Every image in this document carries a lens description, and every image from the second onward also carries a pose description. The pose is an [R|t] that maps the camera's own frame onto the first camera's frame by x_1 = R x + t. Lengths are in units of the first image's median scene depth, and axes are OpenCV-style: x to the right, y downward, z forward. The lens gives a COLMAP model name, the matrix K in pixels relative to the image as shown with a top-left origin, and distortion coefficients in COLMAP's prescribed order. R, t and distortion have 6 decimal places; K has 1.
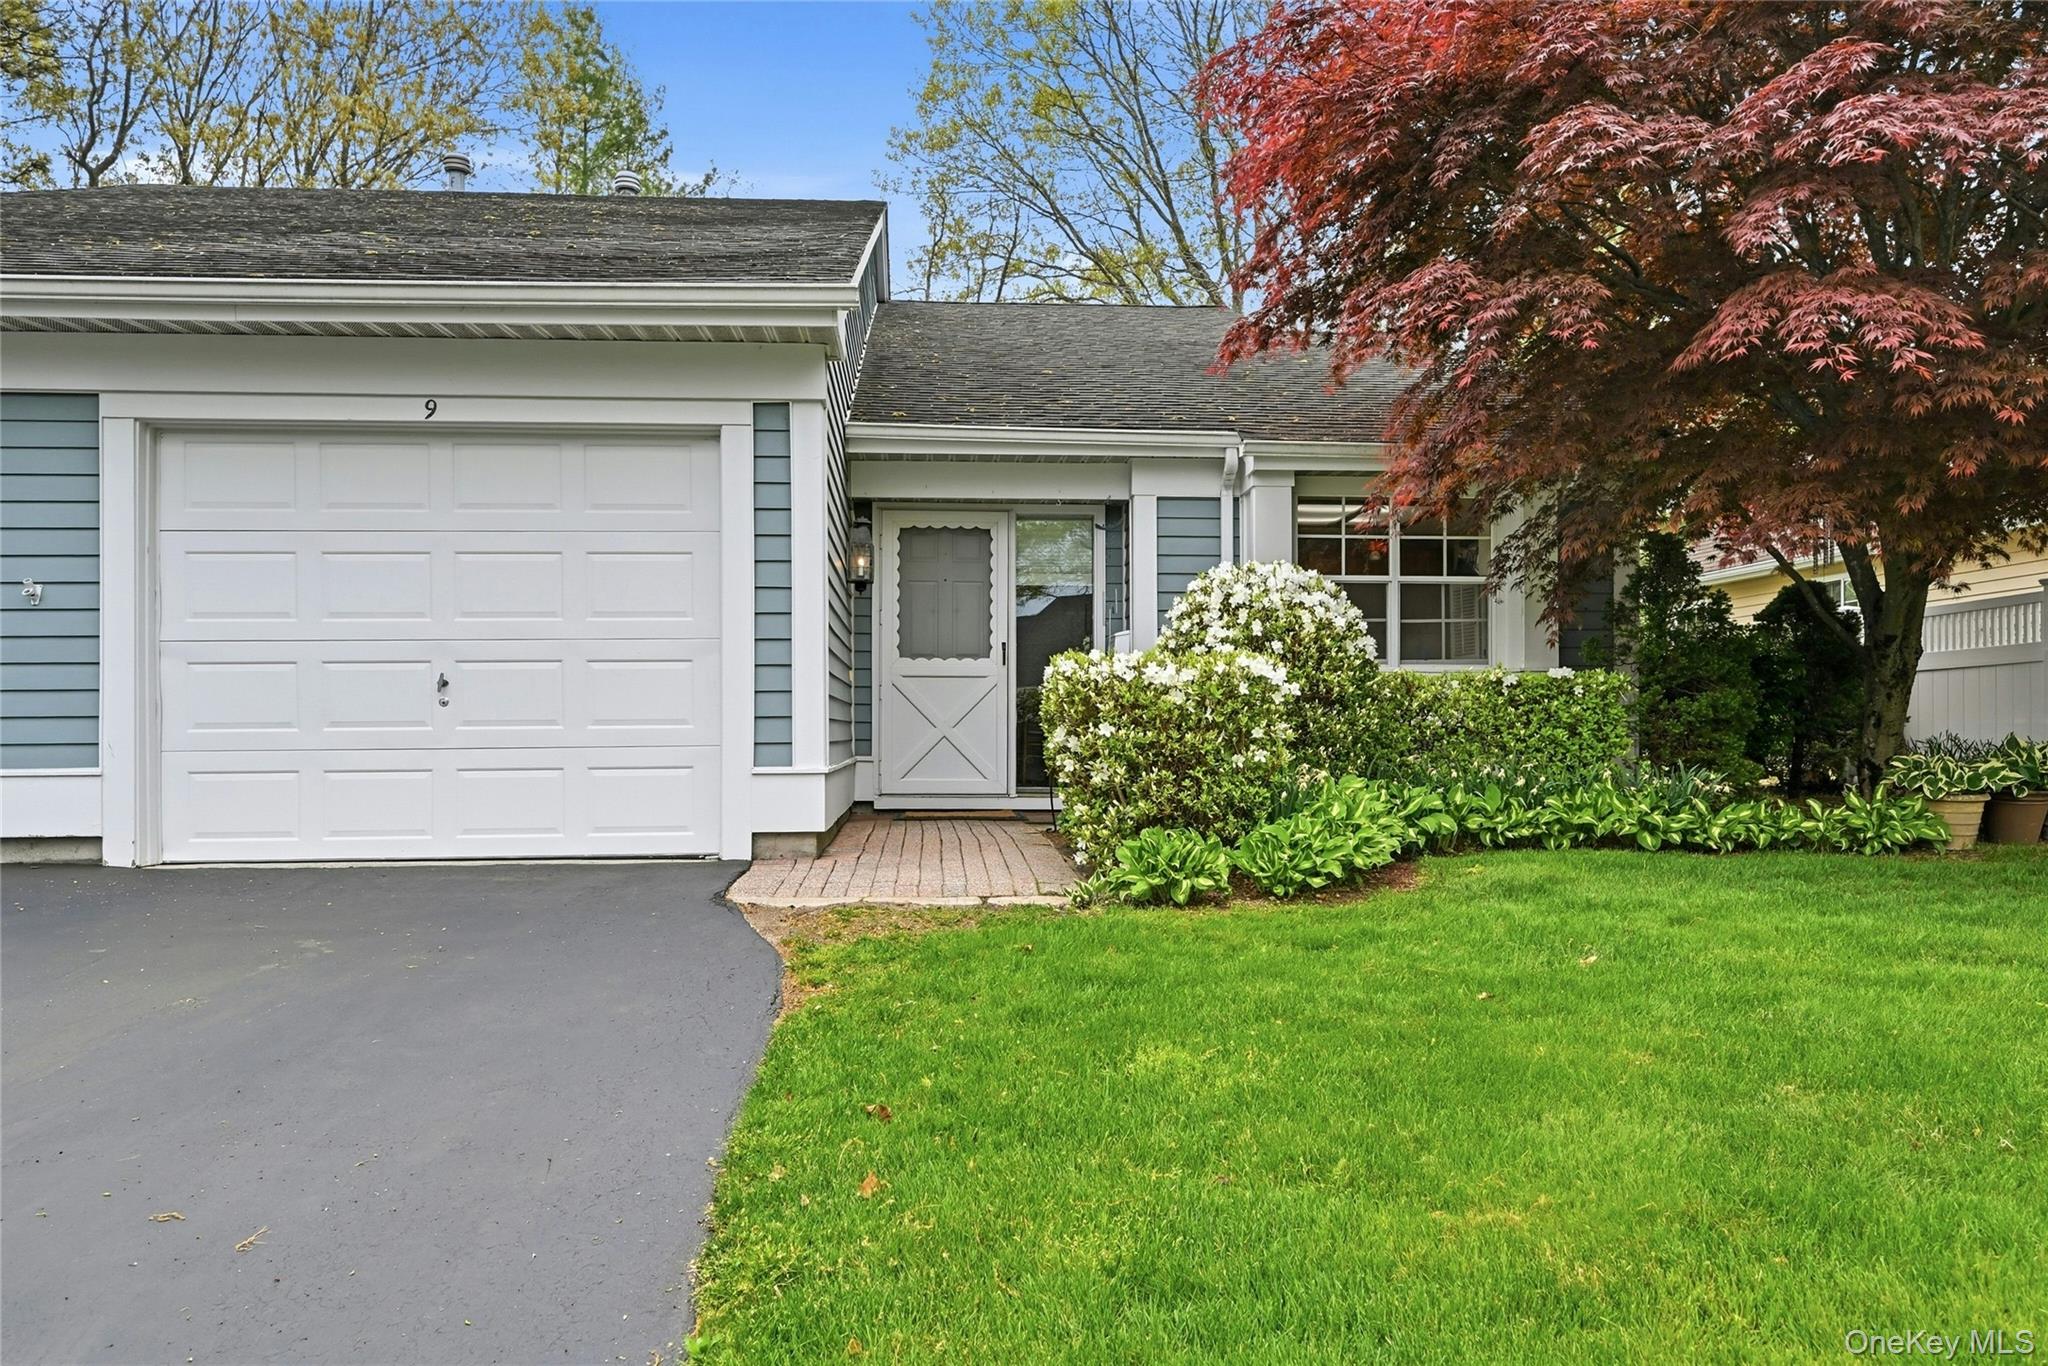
lens RADIAL K [[1419.7, 0, 1025.6], [0, 1419.7, 715.5], [0, 0, 1]] dist [-0.005365, 0.006507]
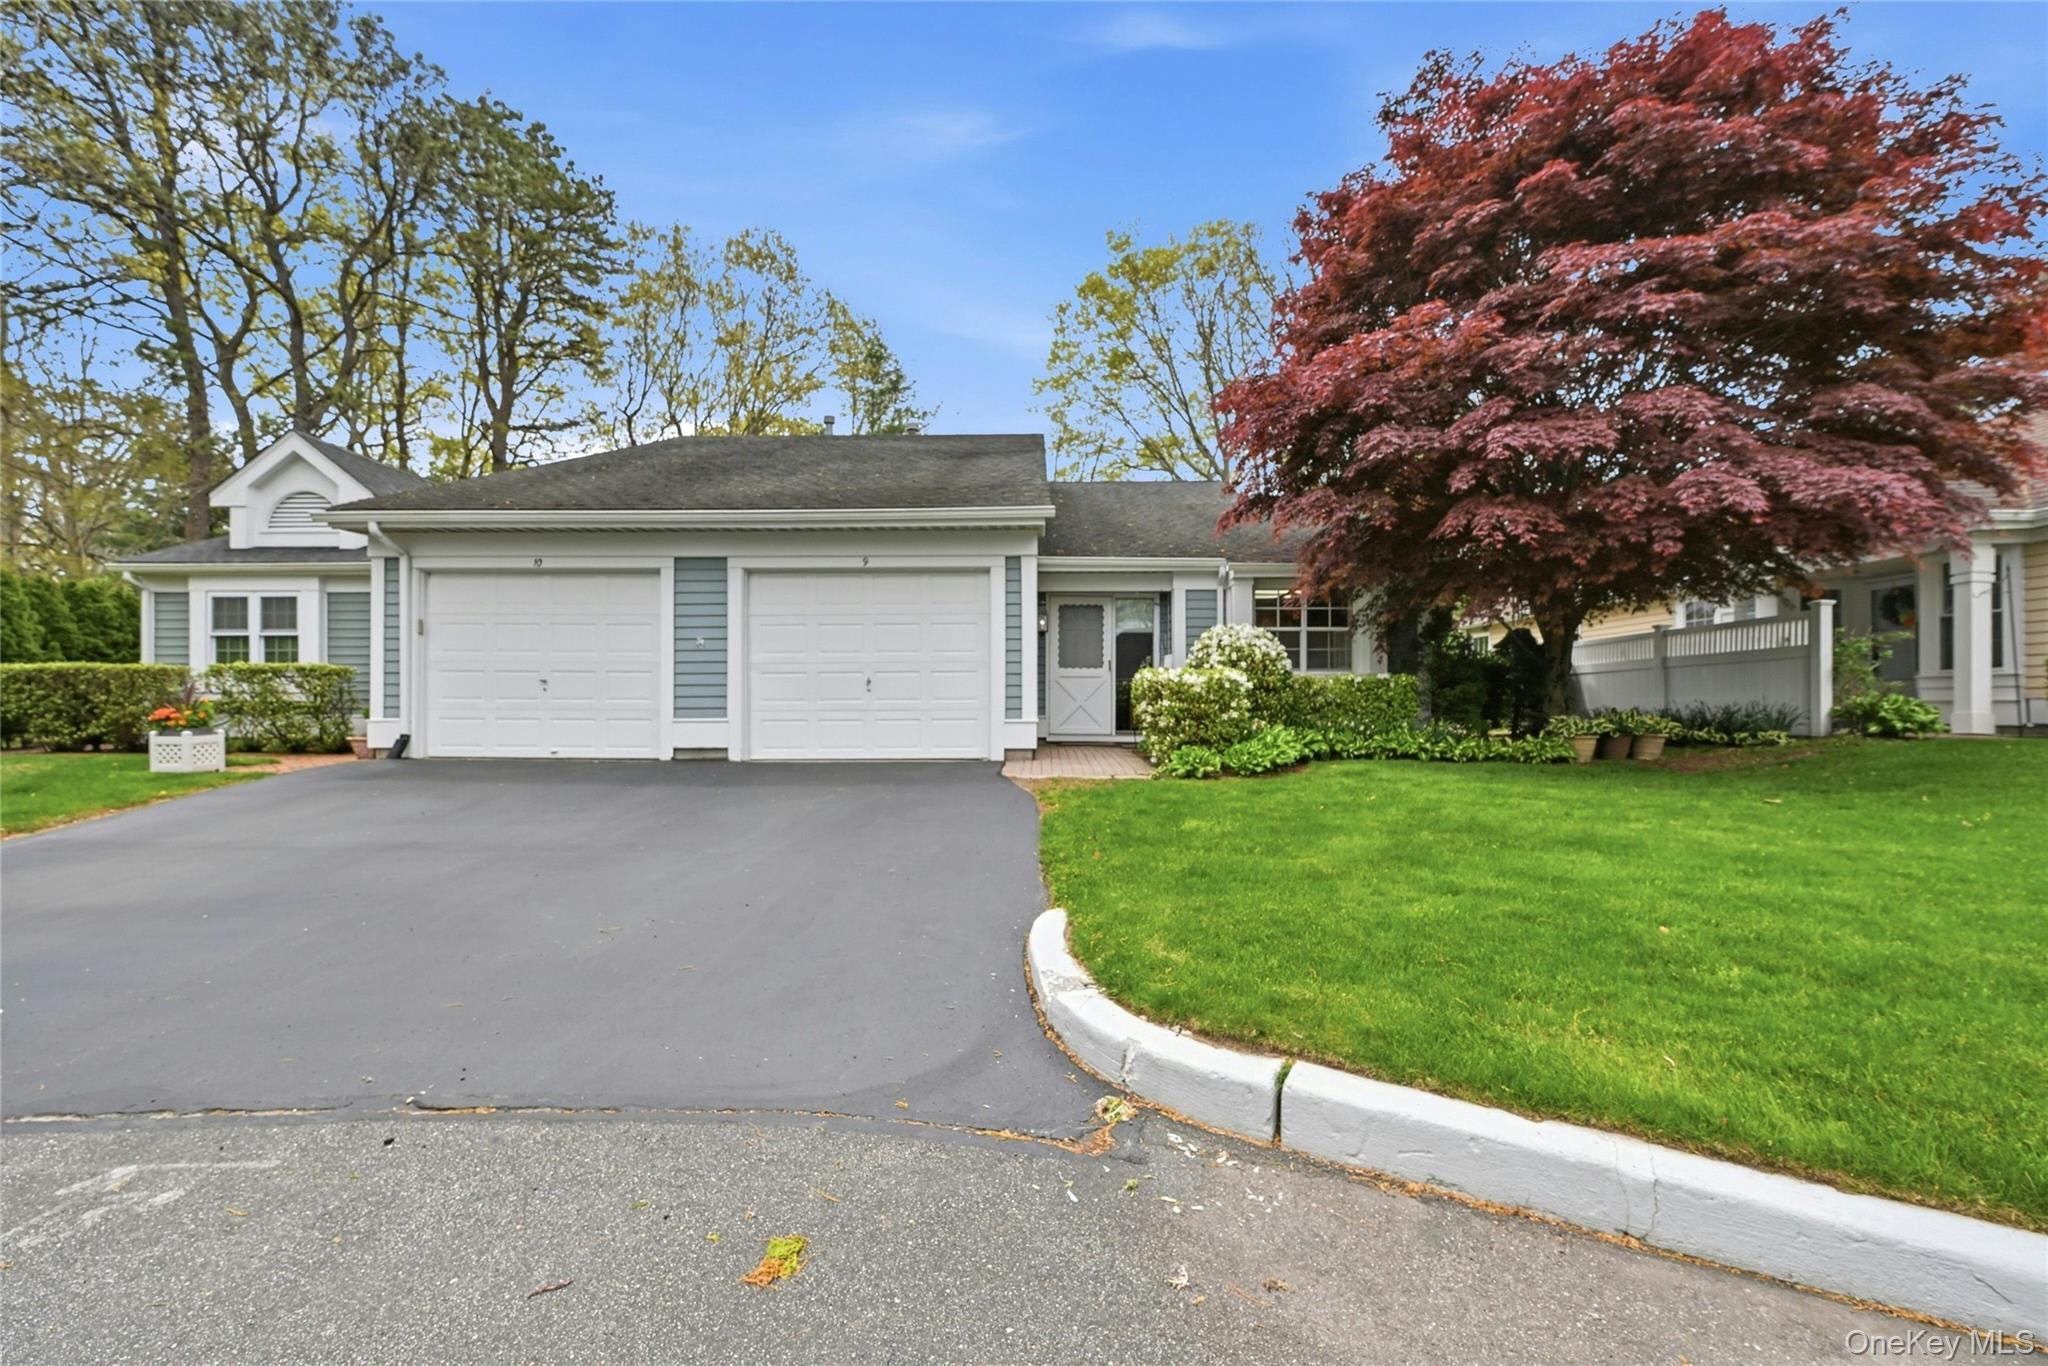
lens RADIAL K [[826.3, 0, 1022.4], [0, 826.3, 696.3], [0, 0, 1]] dist [-0.000551, -0.000233]
pose [[0.995645, 0.001376, -0.093220, -0.039651], [-0.001280, 0.999999, 0.001096, -0.001204], [0.093222, -0.000972, 0.995645, -0.276970]]
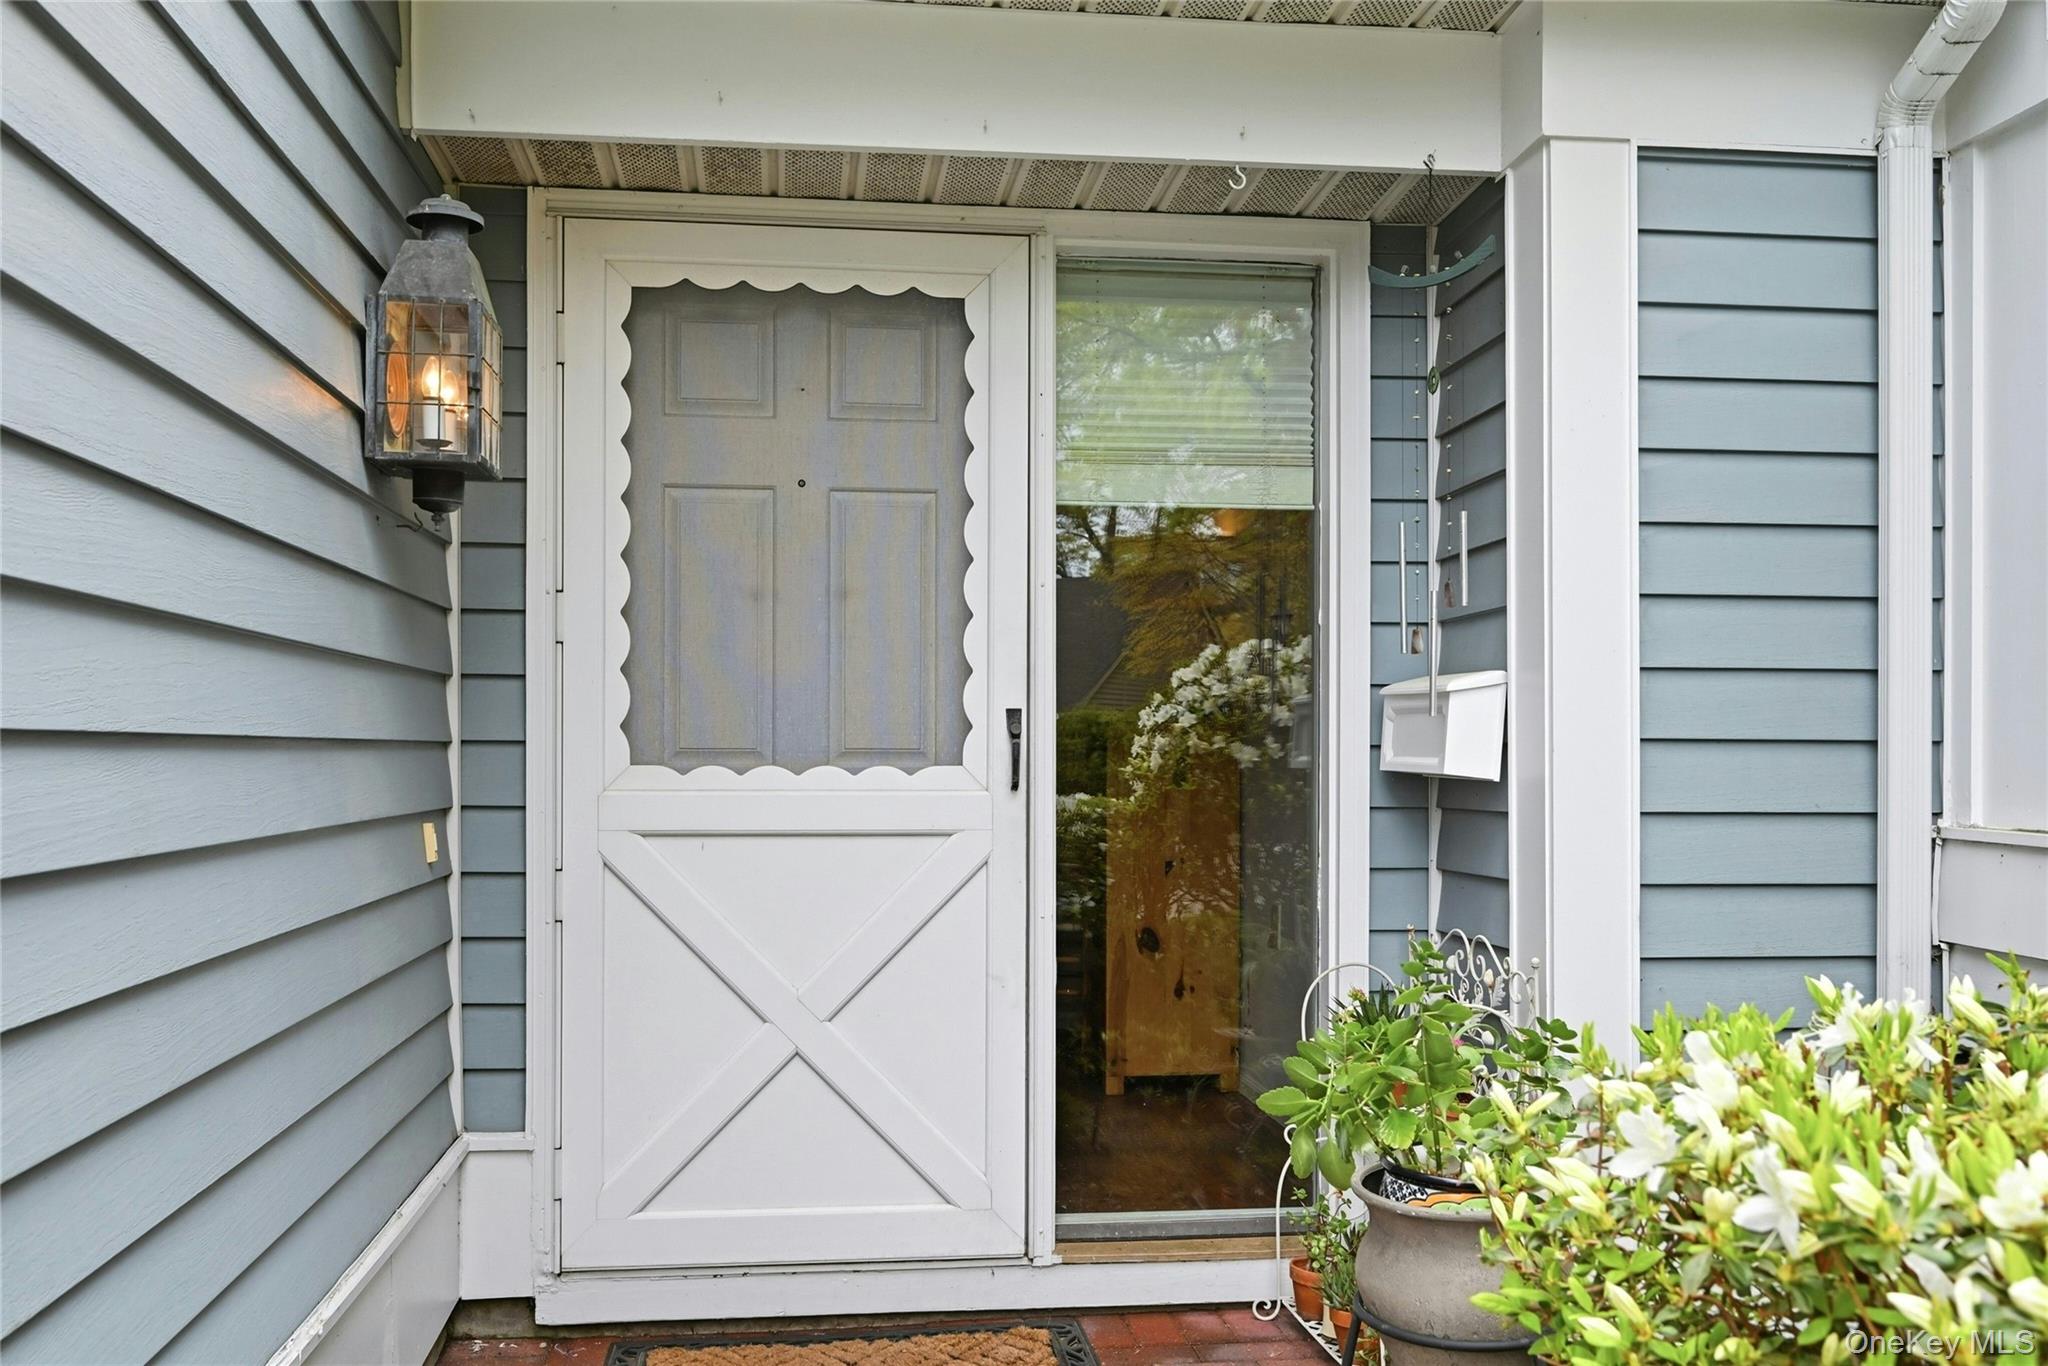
lens RADIAL K [[1793.5, 0, 1024.6], [0, 1793.5, 695.7], [0, 0, 1]] dist [-0.003252, -0.007088]
pose [[0.998232, 0.000528, 0.059435, -0.047011], [0.000475, 0.999858, -0.016853, -0.066142], [-0.059435, 0.016852, 0.998090, 0.903667]]
